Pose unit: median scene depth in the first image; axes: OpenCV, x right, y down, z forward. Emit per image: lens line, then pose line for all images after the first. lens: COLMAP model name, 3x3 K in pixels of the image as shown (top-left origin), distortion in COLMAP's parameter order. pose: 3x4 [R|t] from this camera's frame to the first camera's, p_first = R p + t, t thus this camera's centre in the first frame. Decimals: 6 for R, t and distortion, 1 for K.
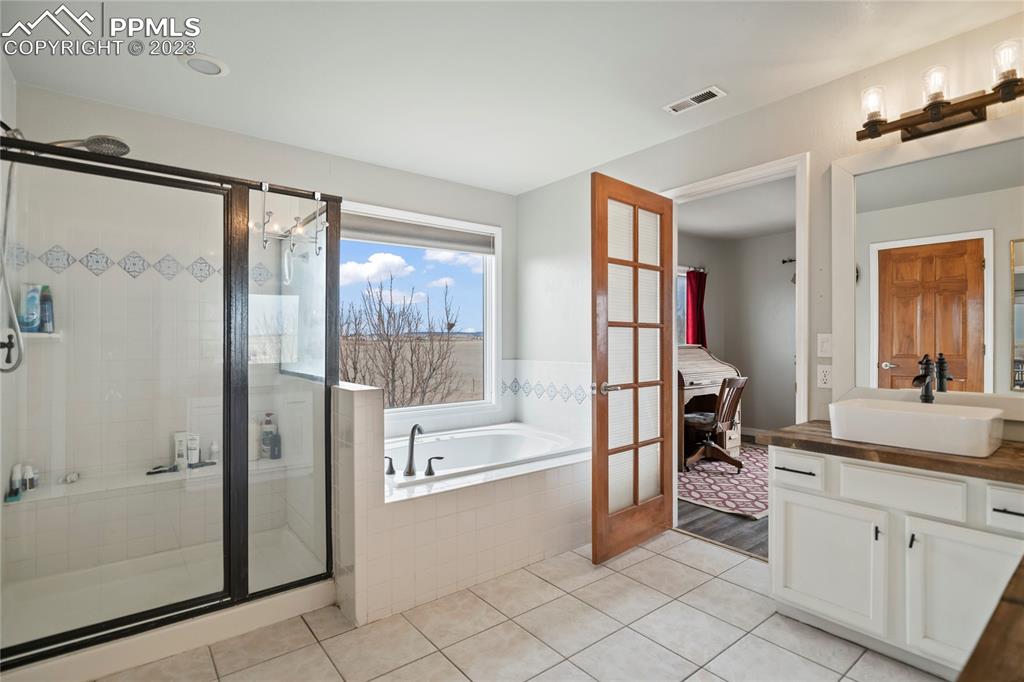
lens RADIAL K [[501.3, 0, 516.7], [0, 501.3, 338.9], [0, 0, 1]] dist [0.000559, -0.000531]
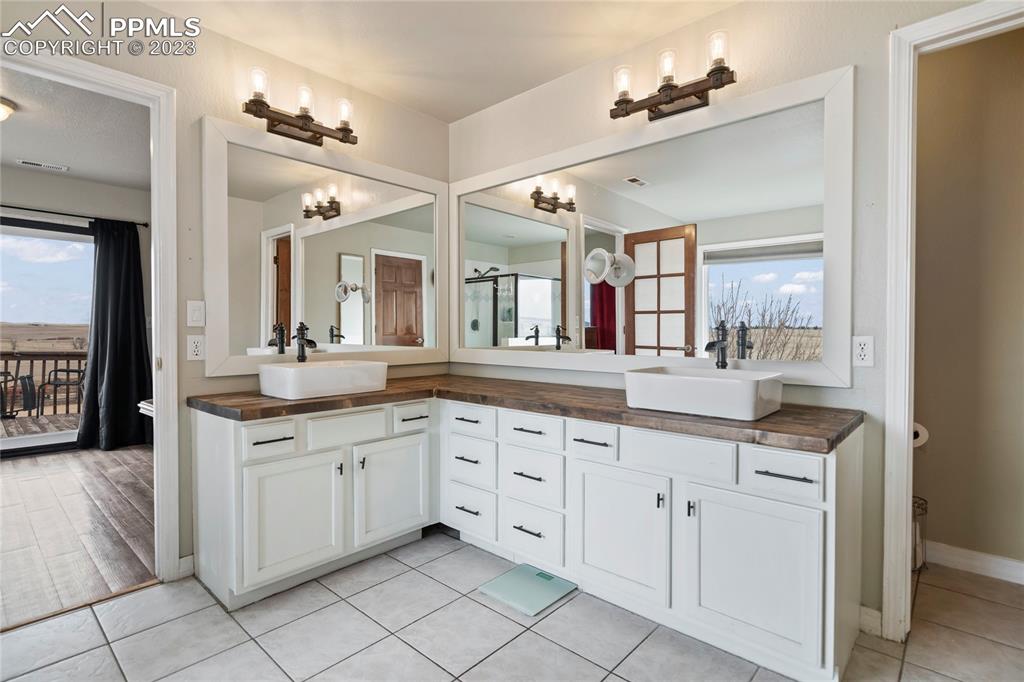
lens RADIAL K [[501.3, 0, 517.7], [0, 501.3, 337.3], [0, 0, 1]] dist [0.000559, -0.000531]
pose [[-0.161504, -0.010909, 0.986812, -0.469440], [-0.003801, 0.999938, 0.010432, 0.054558], [-0.986865, -0.002067, -0.161536, 0.703932]]
